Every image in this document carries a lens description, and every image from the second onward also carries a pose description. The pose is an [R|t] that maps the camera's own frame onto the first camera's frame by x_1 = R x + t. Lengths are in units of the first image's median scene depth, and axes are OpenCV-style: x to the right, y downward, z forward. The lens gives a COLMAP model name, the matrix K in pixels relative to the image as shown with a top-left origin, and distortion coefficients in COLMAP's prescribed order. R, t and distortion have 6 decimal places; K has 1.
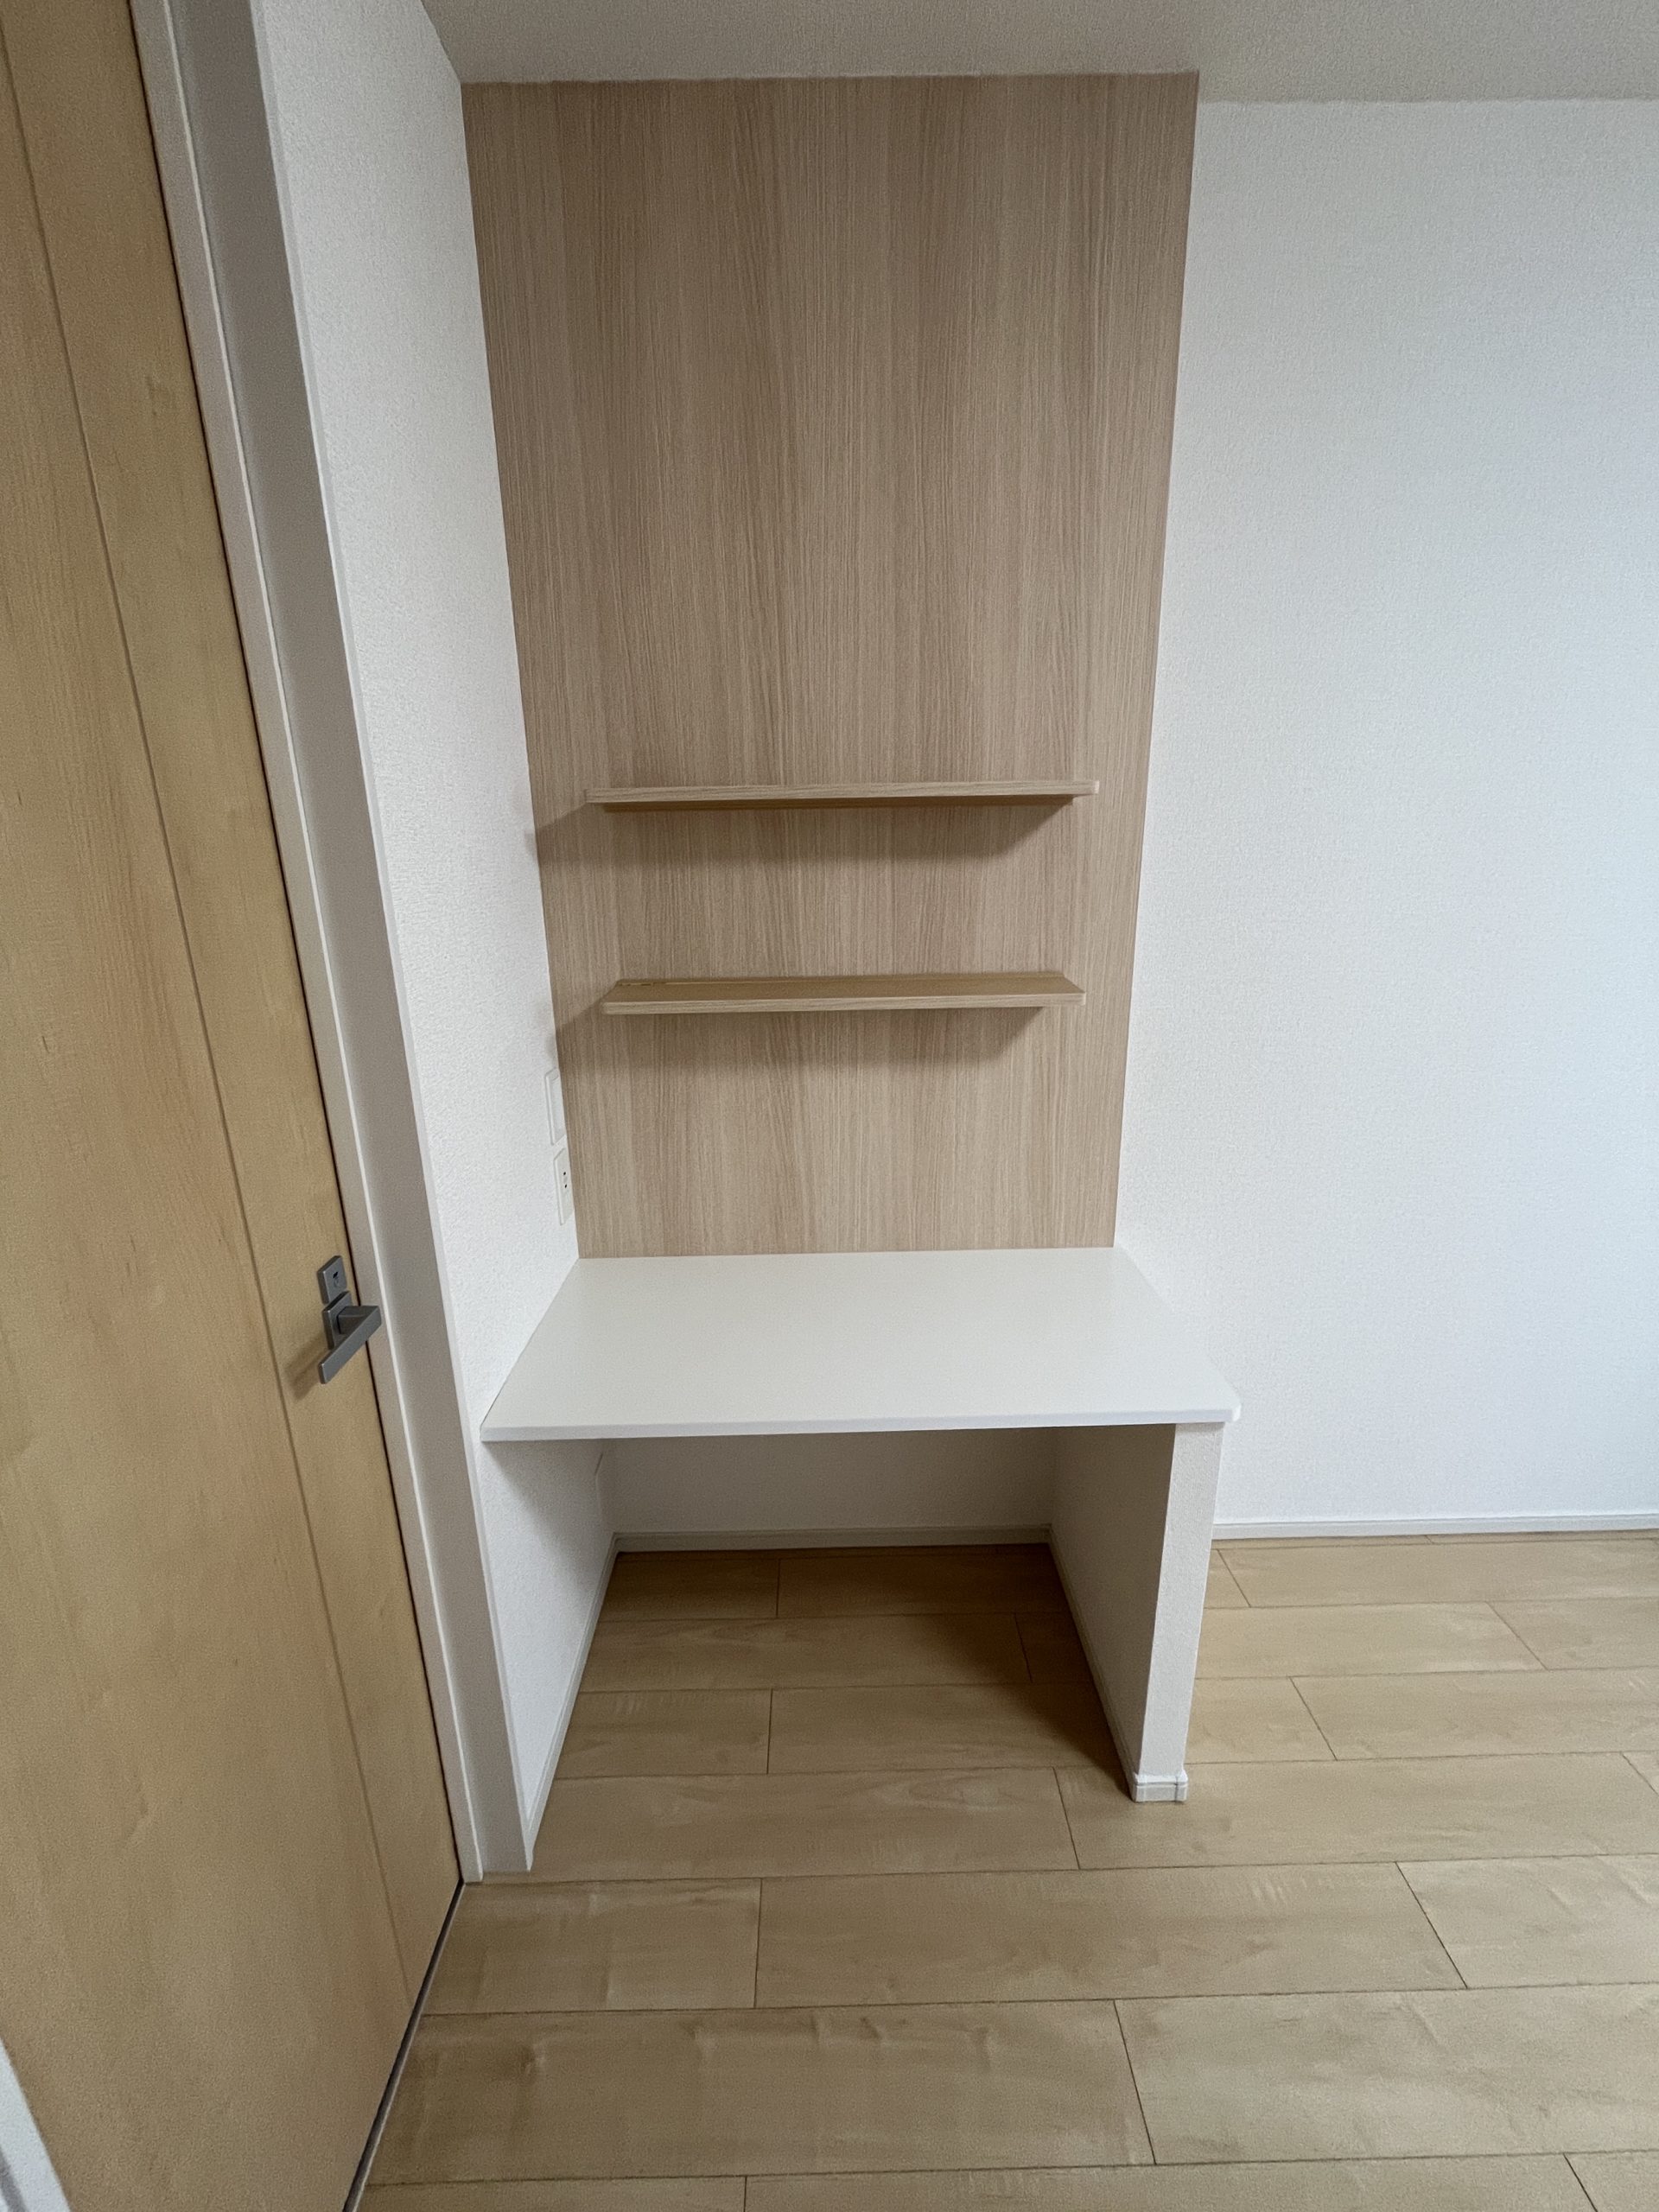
lens RADIAL K [[895.4, 0, 829.5], [0, 895.4, 1106.0], [0, 0, 1]] dist [-0.001728, -0.000381]
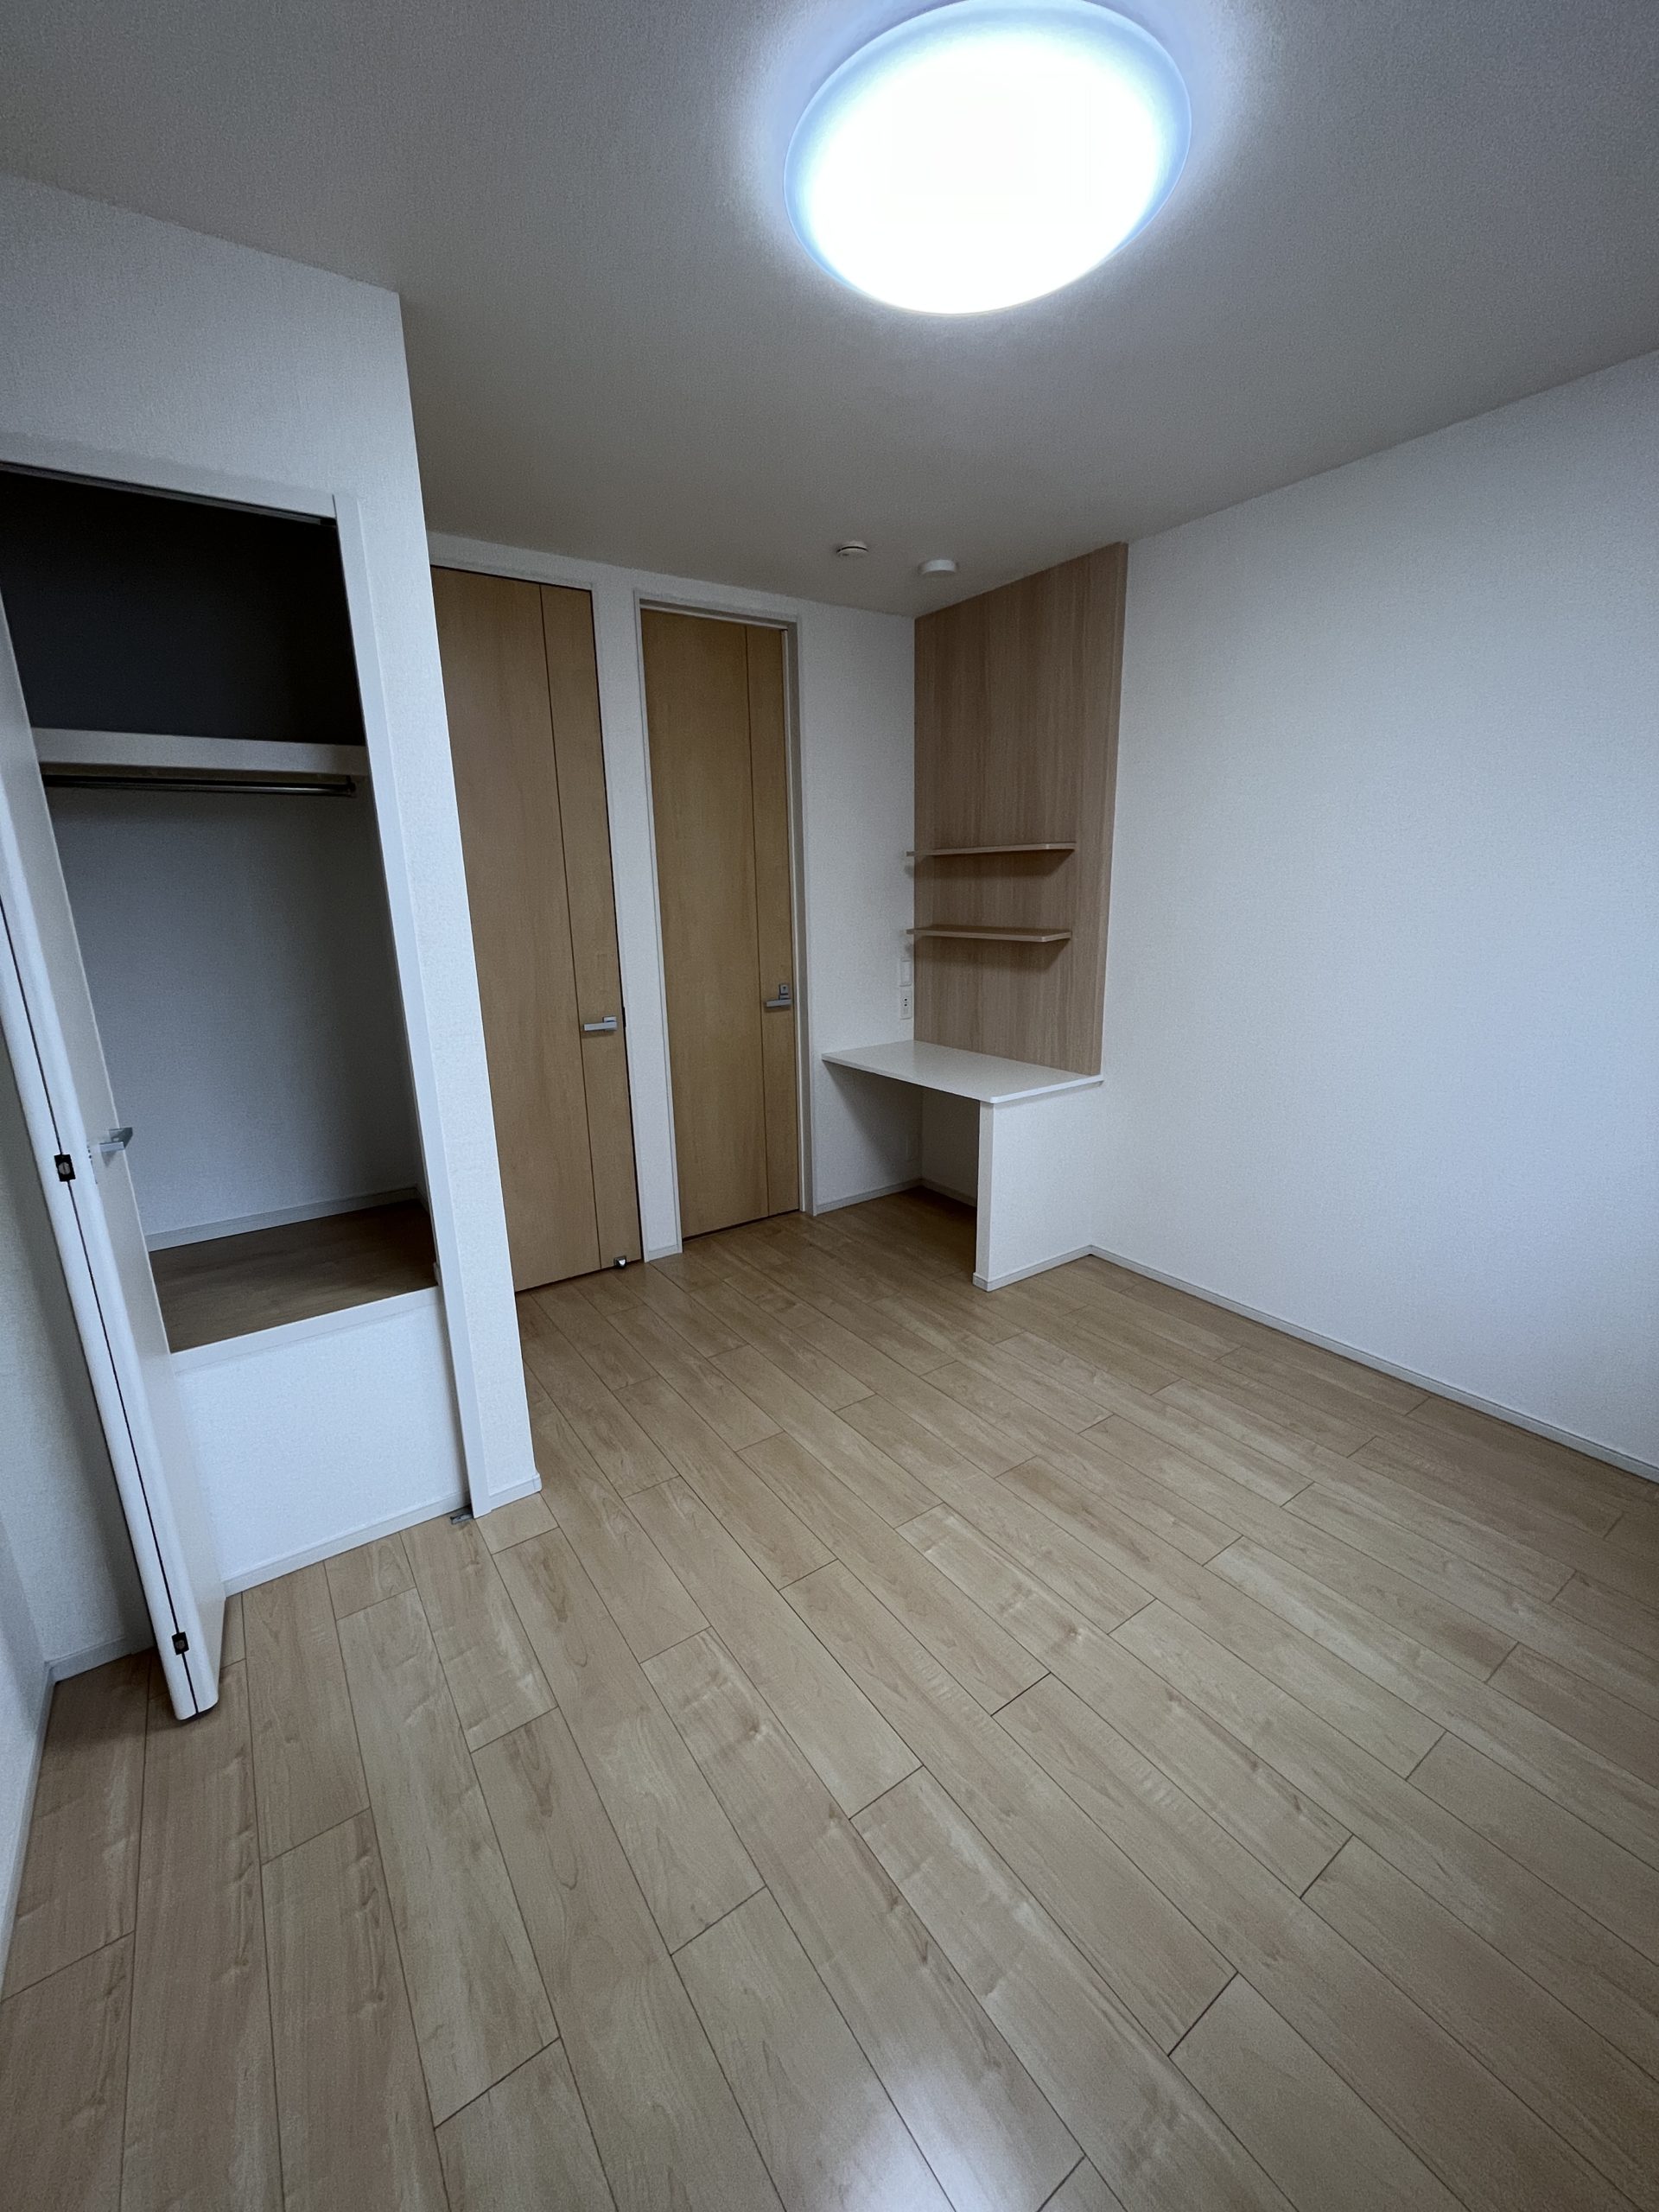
lens RADIAL K [[895.4, 0, 829.5], [0, 895.4, 1106.0], [0, 0, 1]] dist [-0.001728, -0.000381]
pose [[0.559669, 0.209514, -0.801795, 1.775029], [-0.212836, 0.971401, 0.105270, 0.155042], [0.800919, 0.111734, 0.588255, -0.667362]]
